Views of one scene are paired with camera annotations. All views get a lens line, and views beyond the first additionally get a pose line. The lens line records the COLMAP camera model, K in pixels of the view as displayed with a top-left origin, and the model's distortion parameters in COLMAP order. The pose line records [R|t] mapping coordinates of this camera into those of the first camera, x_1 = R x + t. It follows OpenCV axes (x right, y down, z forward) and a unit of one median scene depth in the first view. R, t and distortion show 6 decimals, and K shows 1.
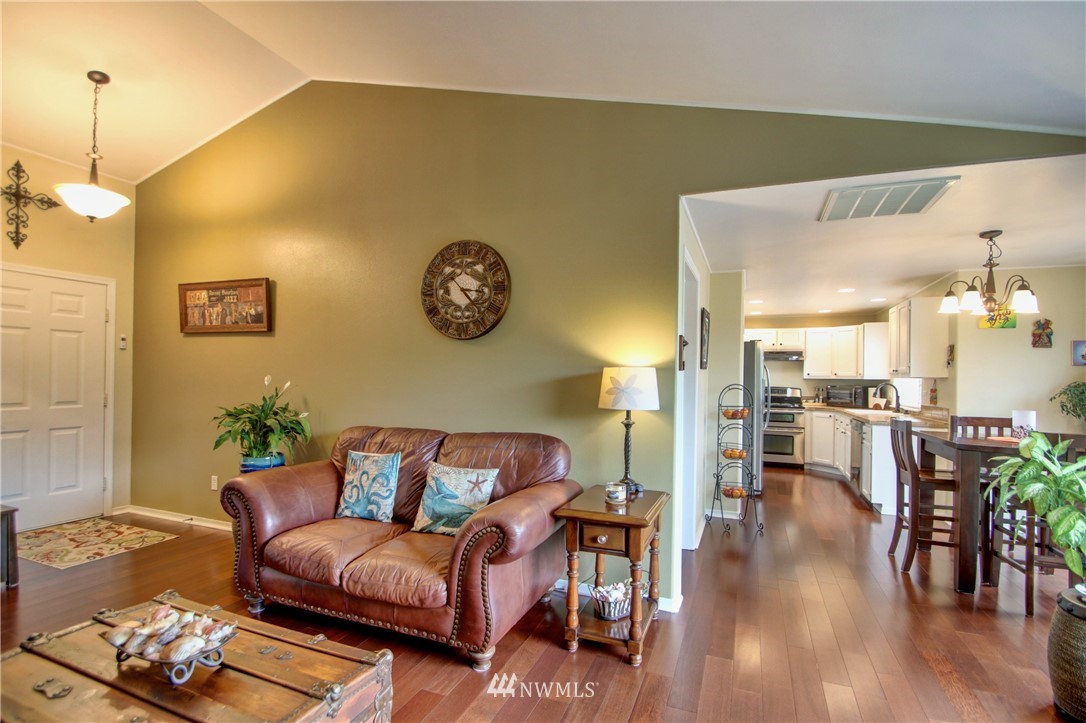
lens RADIAL K [[508.1, 0, 548.6], [0, 508.1, 376.7], [0, 0, 1]] dist [0.015400, -0.018357]
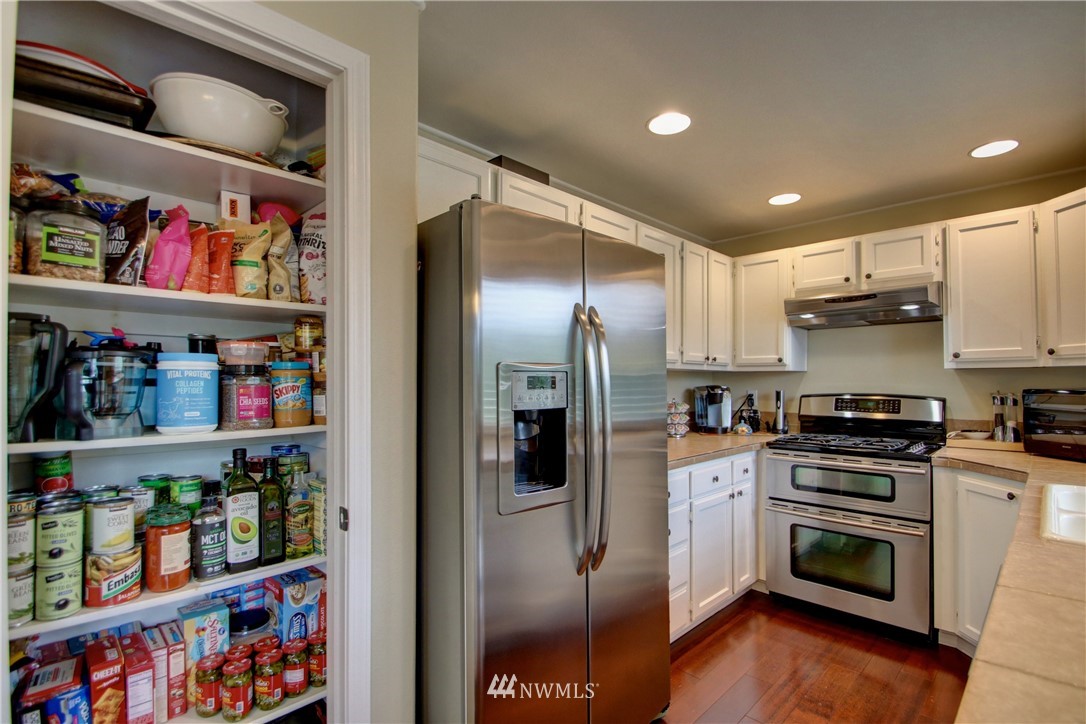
lens RADIAL K [[508.1, 0, 549.2], [0, 508.1, 376.0], [0, 0, 1]] dist [0.015400, -0.018357]
pose [[0.919151, -0.021091, -0.393340, 0.823582], [0.015141, 0.999719, -0.018225, 0.021768], [0.393614, 0.010796, 0.919212, 1.223031]]
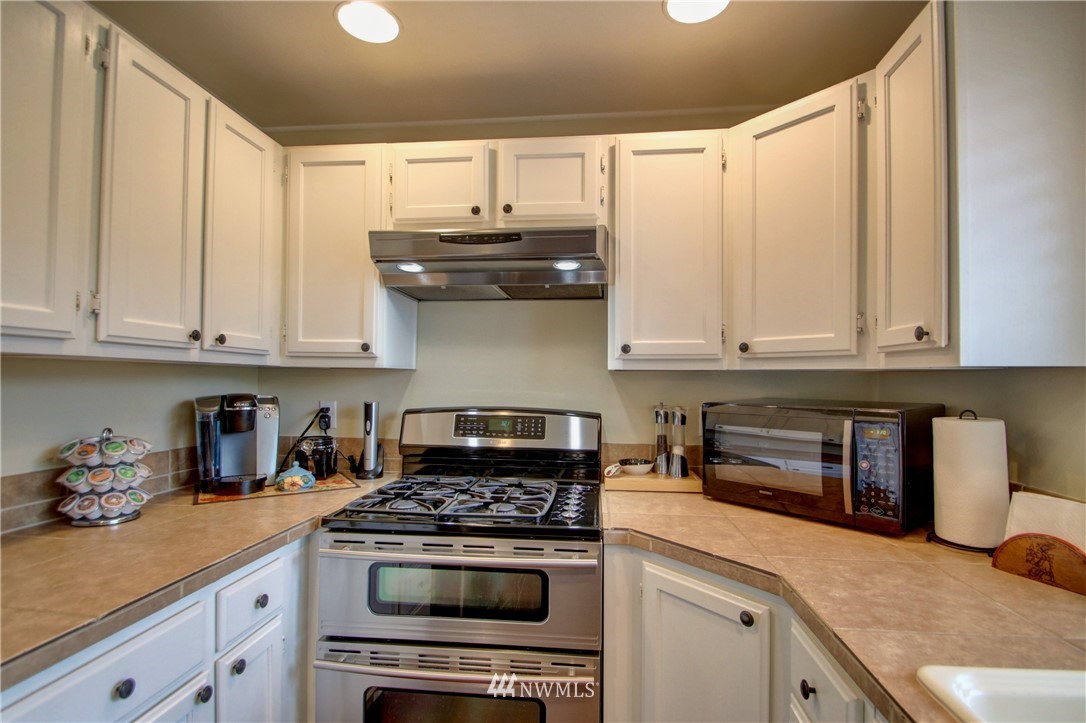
lens RADIAL K [[508.1, 0, 551.7], [0, 508.1, 375.8], [0, 0, 1]] dist [0.015400, -0.018357]
pose [[0.962309, -0.006215, 0.271888, 0.881459], [0.007102, 0.999972, -0.002279, 0.012984], [-0.271866, 0.004124, 0.962326, 1.677795]]
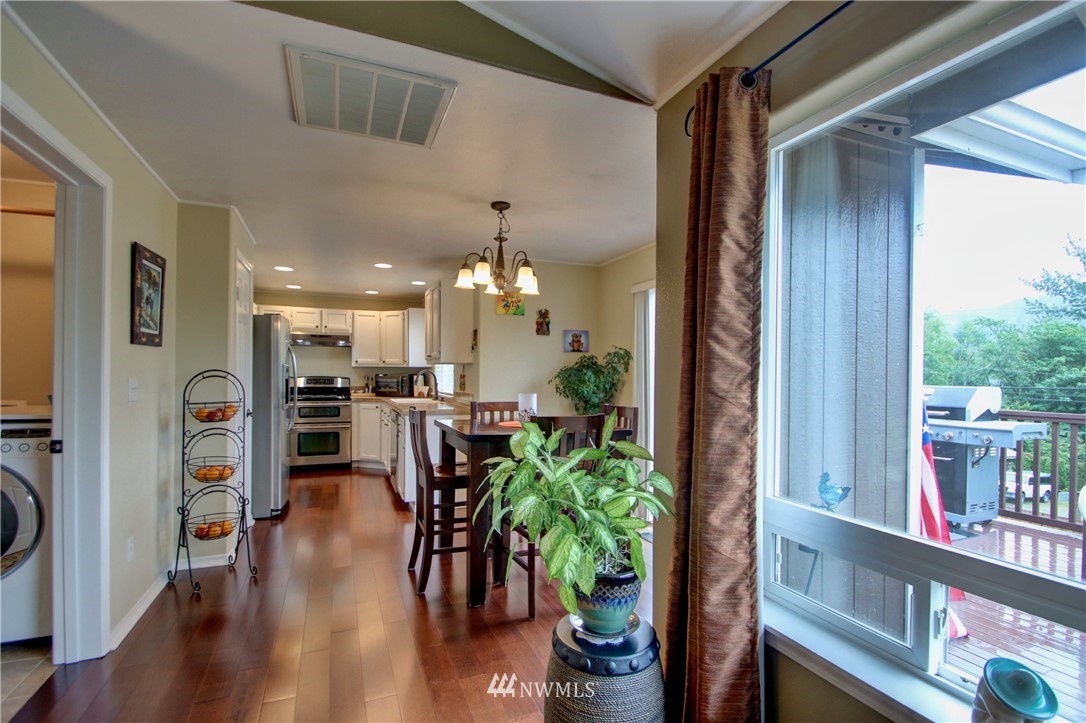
lens RADIAL K [[508.1, 0, 548.8], [0, 508.1, 376.1], [0, 0, 1]] dist [0.015400, -0.018357]
pose [[0.713681, -0.011930, 0.700369, 0.254918], [0.002387, 0.999891, 0.014600, 0.017275], [-0.700467, -0.008748, 0.713632, 0.248515]]
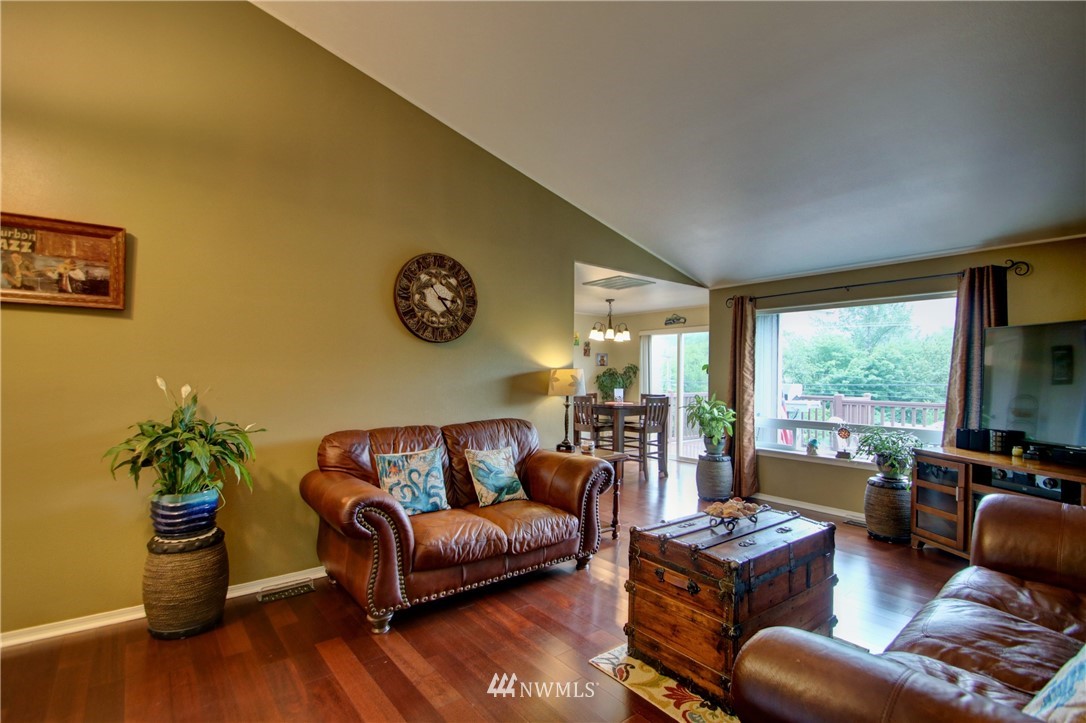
lens RADIAL K [[508.1, 0, 548.8], [0, 508.1, 376.7], [0, 0, 1]] dist [0.015400, -0.018357]
pose [[0.490214, -0.014485, 0.871482, -0.919241], [0.000276, 0.999864, 0.016464, -0.014724], [-0.871602, -0.007830, 0.490152, 0.214767]]
